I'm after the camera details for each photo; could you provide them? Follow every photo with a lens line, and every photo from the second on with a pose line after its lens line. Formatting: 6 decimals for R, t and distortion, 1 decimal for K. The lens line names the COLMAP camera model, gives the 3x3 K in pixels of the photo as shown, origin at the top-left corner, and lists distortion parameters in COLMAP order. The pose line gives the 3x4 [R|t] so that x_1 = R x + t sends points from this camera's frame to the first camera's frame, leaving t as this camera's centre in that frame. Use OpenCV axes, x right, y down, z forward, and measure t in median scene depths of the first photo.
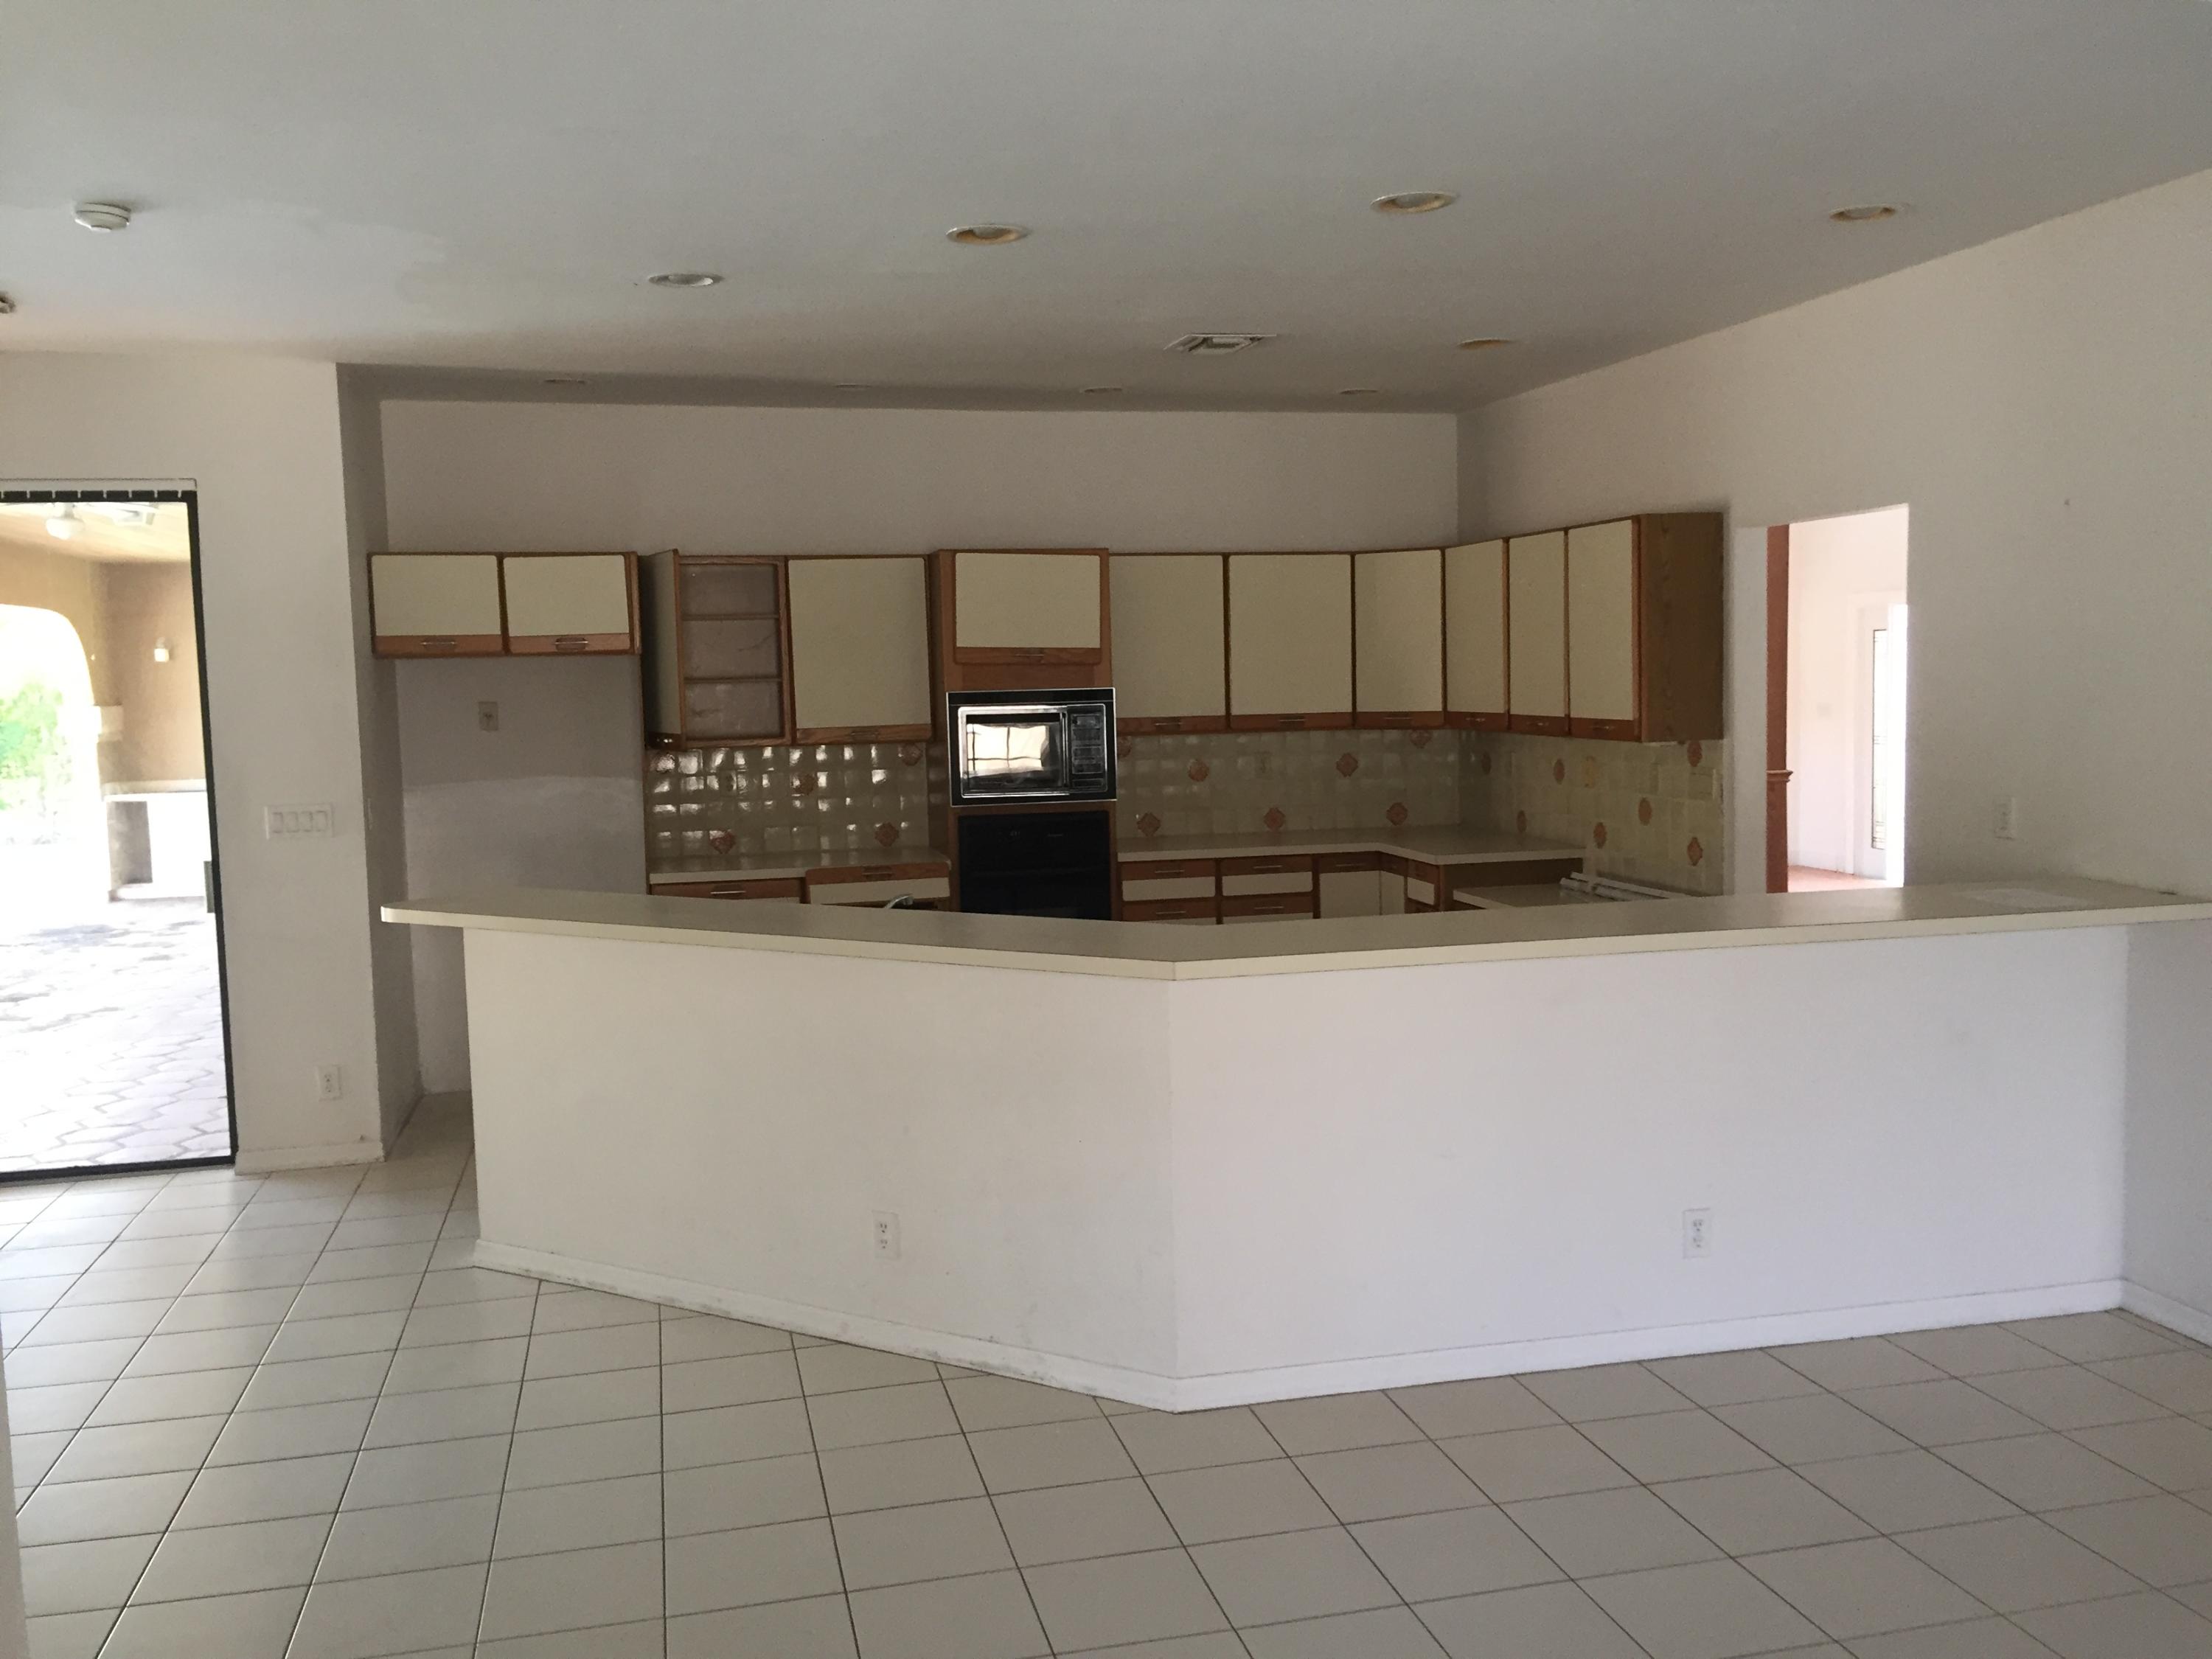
lens RADIAL K [[1877.9, 0, 1106.0], [0, 1877.9, 829.5], [0, 0, 1]] dist [0.066561, -0.109349]
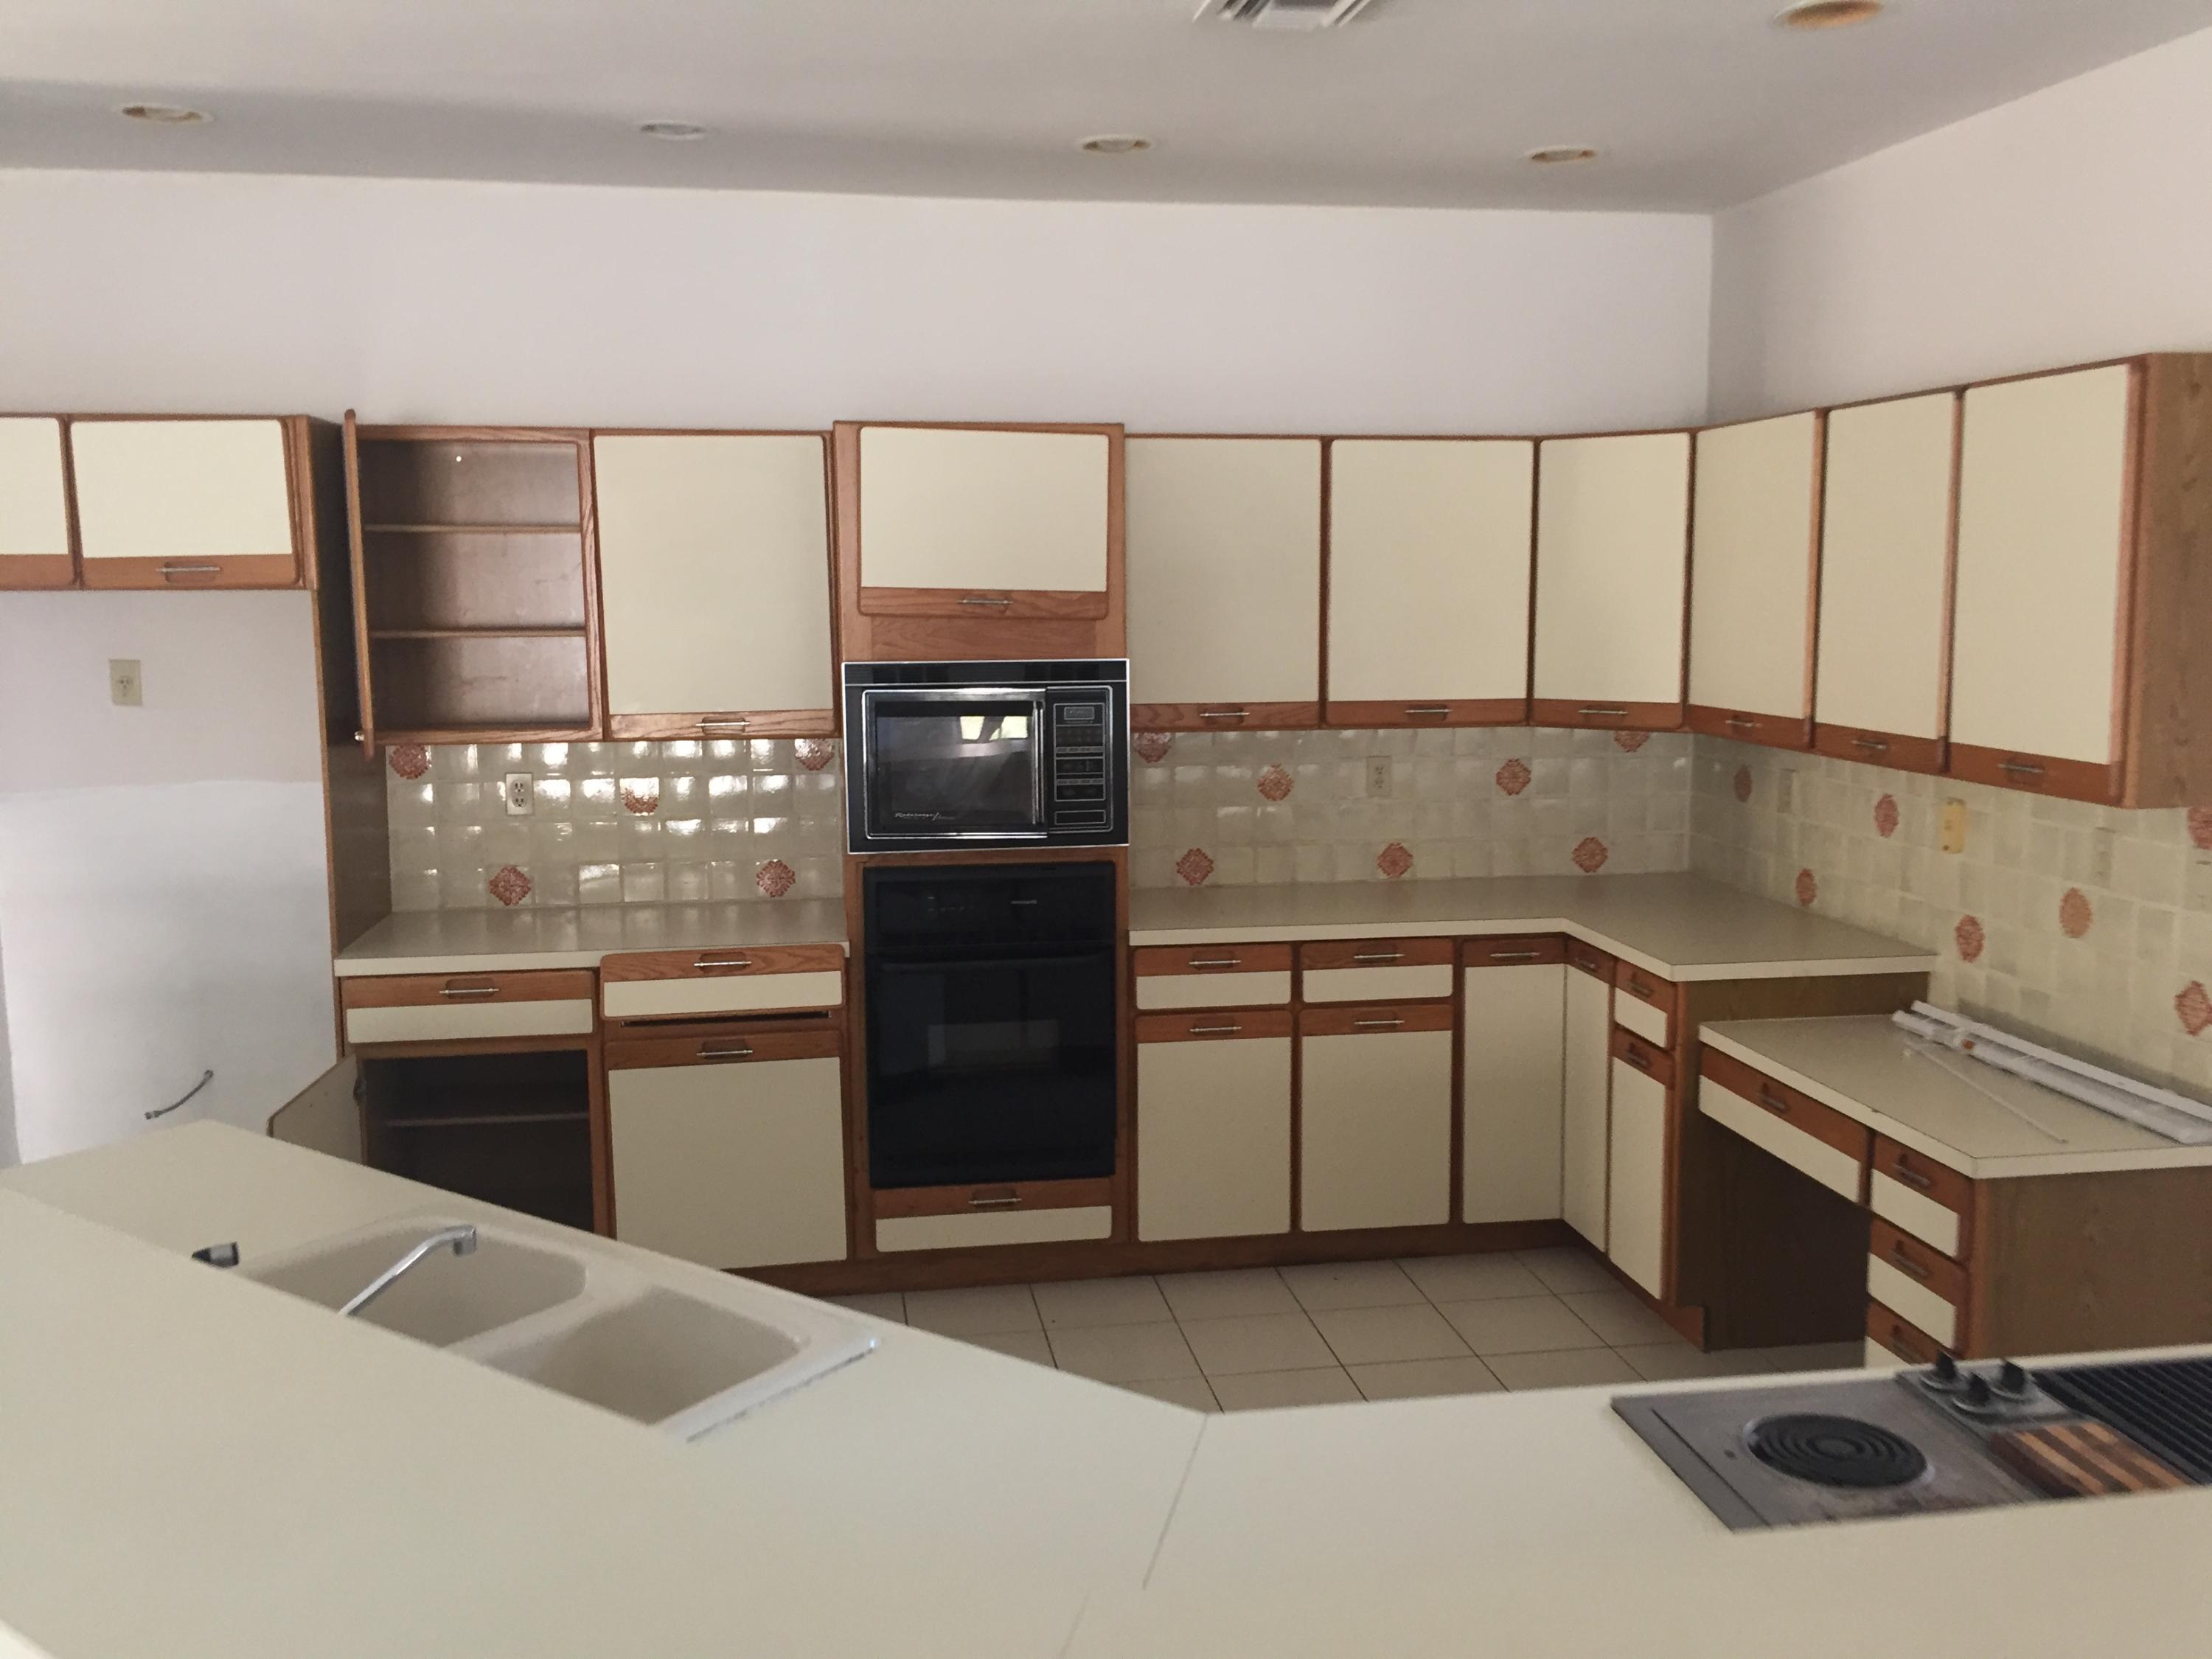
lens RADIAL K [[1867.9, 0, 1097.8], [0, 1867.9, 824.2], [0, 0, 1]] dist [0.069810, -0.104386]
pose [[0.996932, 0.027119, -0.073426, 0.039564], [-0.023758, 0.998647, 0.046260, -0.049891], [0.074581, -0.044374, 0.996227, 0.401526]]
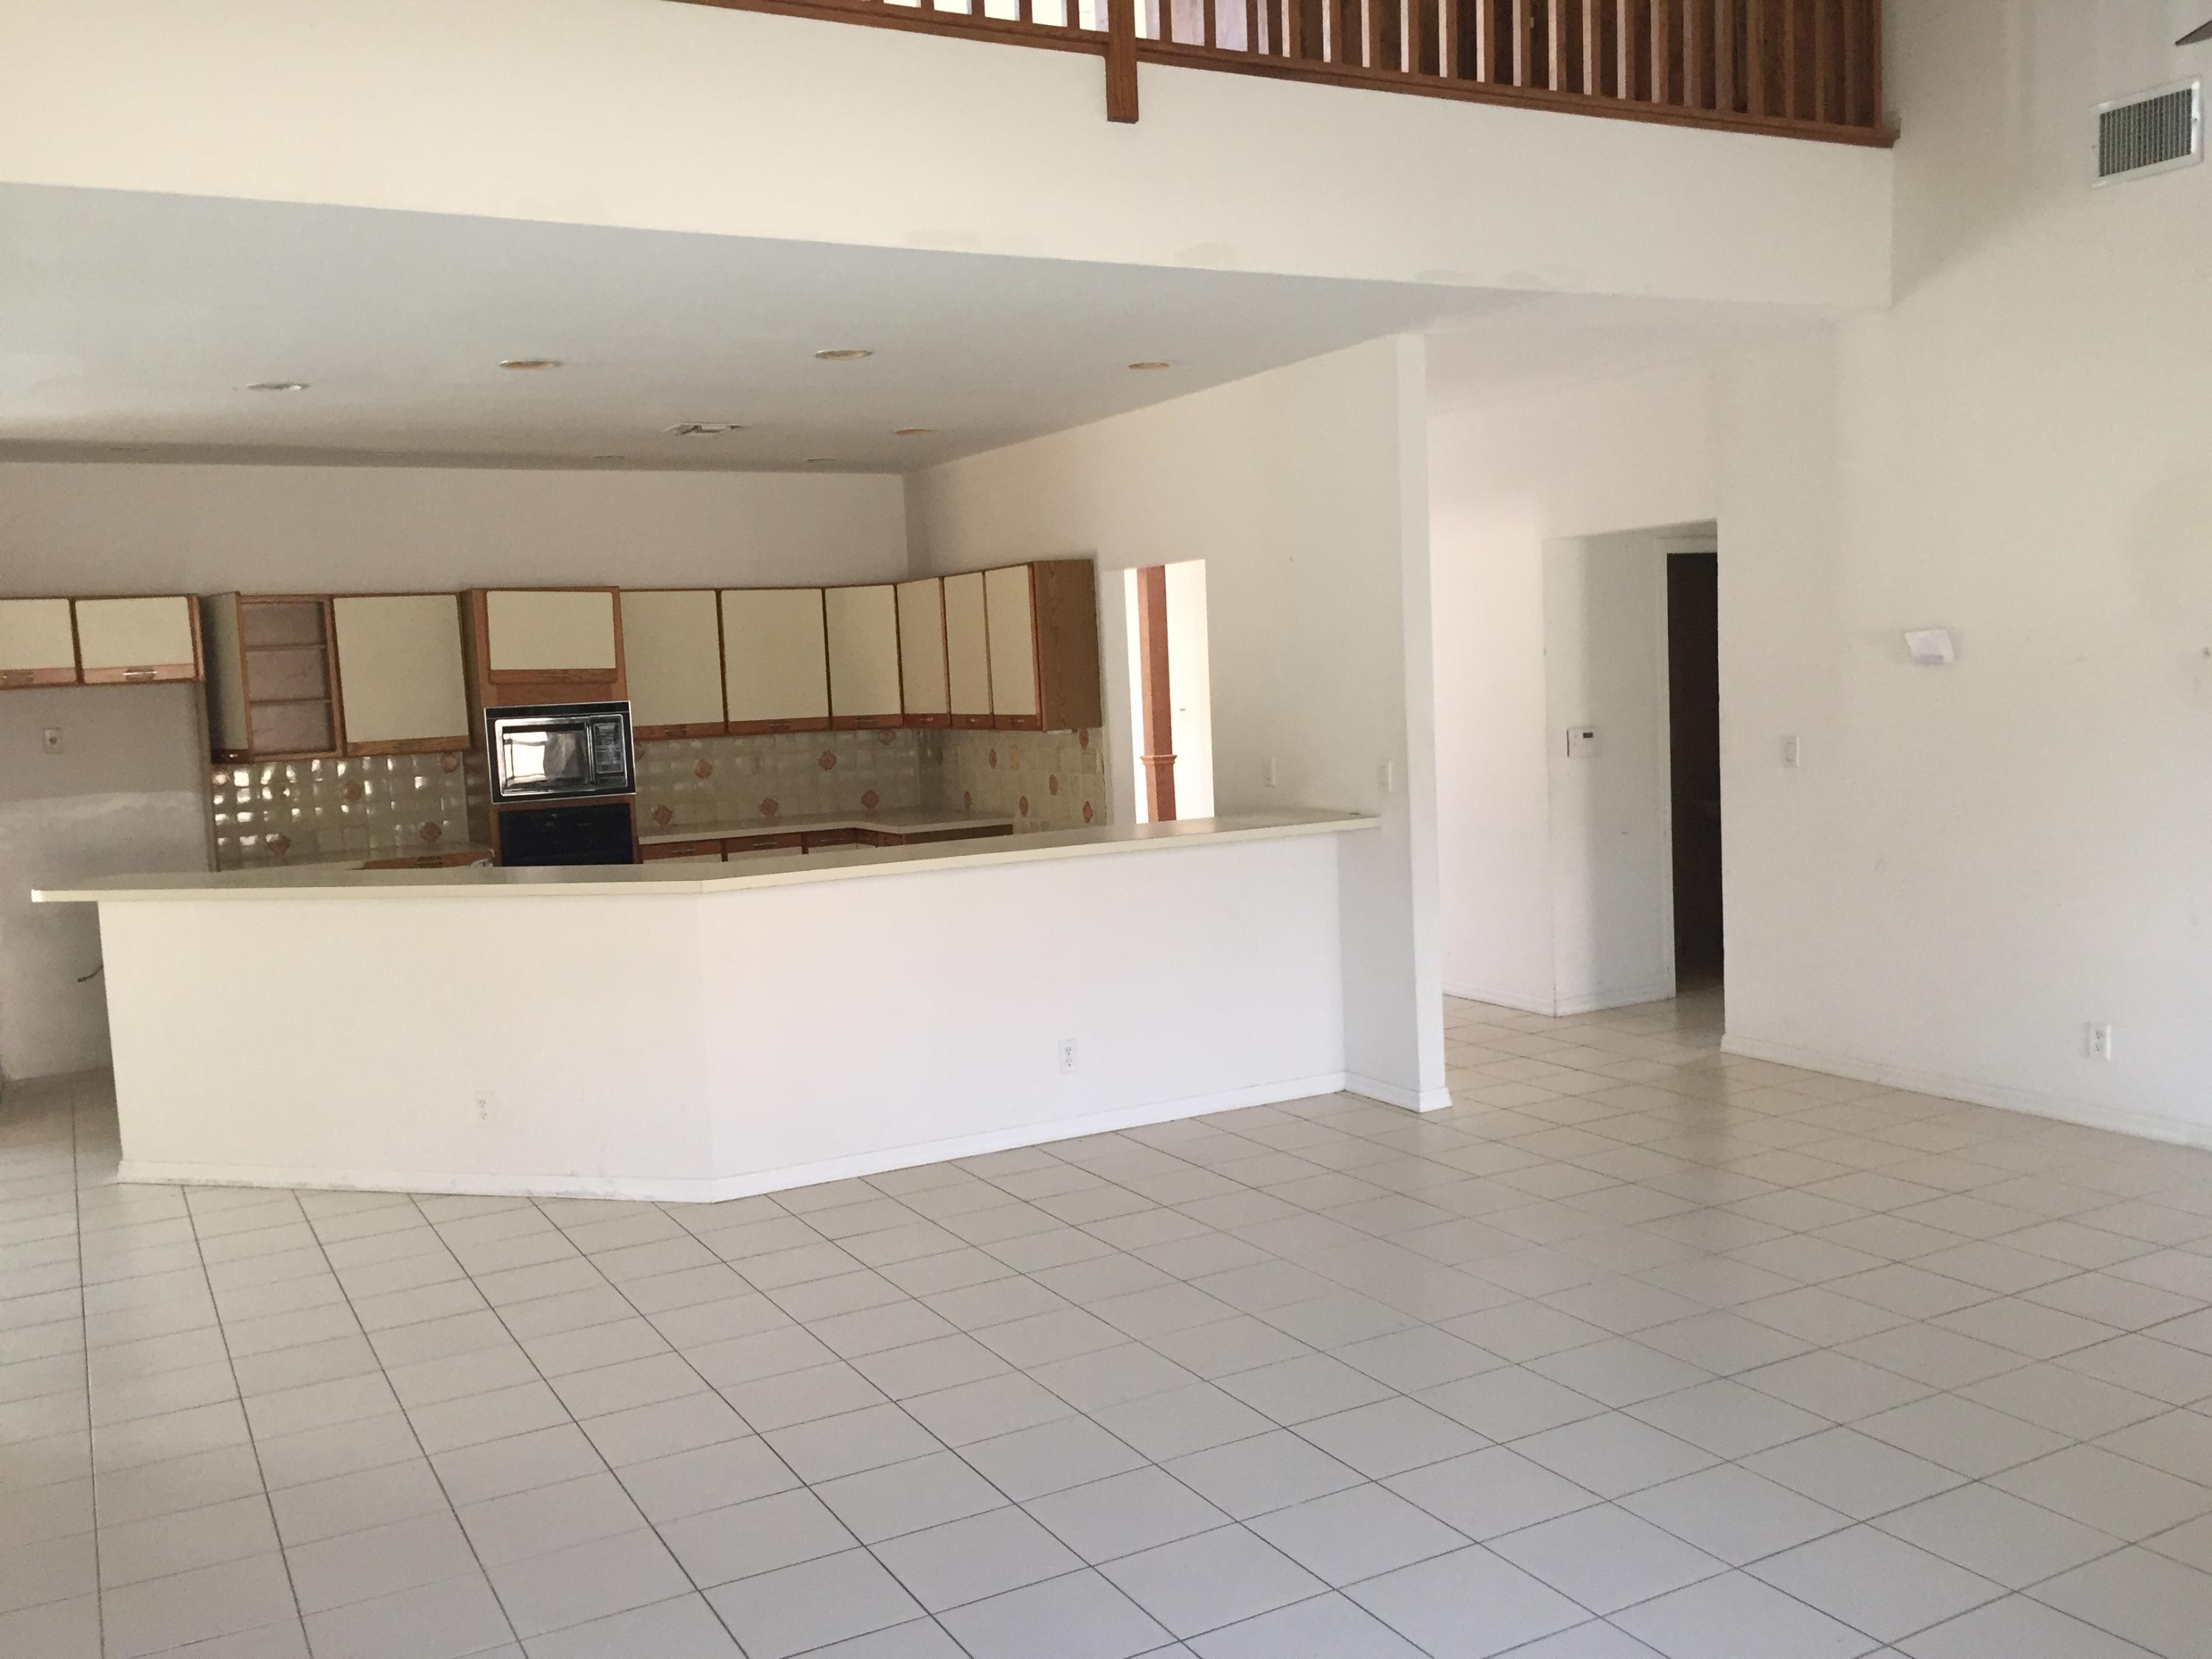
lens RADIAL K [[1877.9, 0, 1106.0], [0, 1877.9, 829.5], [0, 0, 1]] dist [0.066561, -0.109349]
pose [[0.964163, -0.043209, 0.261767, -0.020927], [0.045650, 0.998952, -0.003246, 0.025078], [-0.261353, 0.015079, 0.965126, -0.250283]]
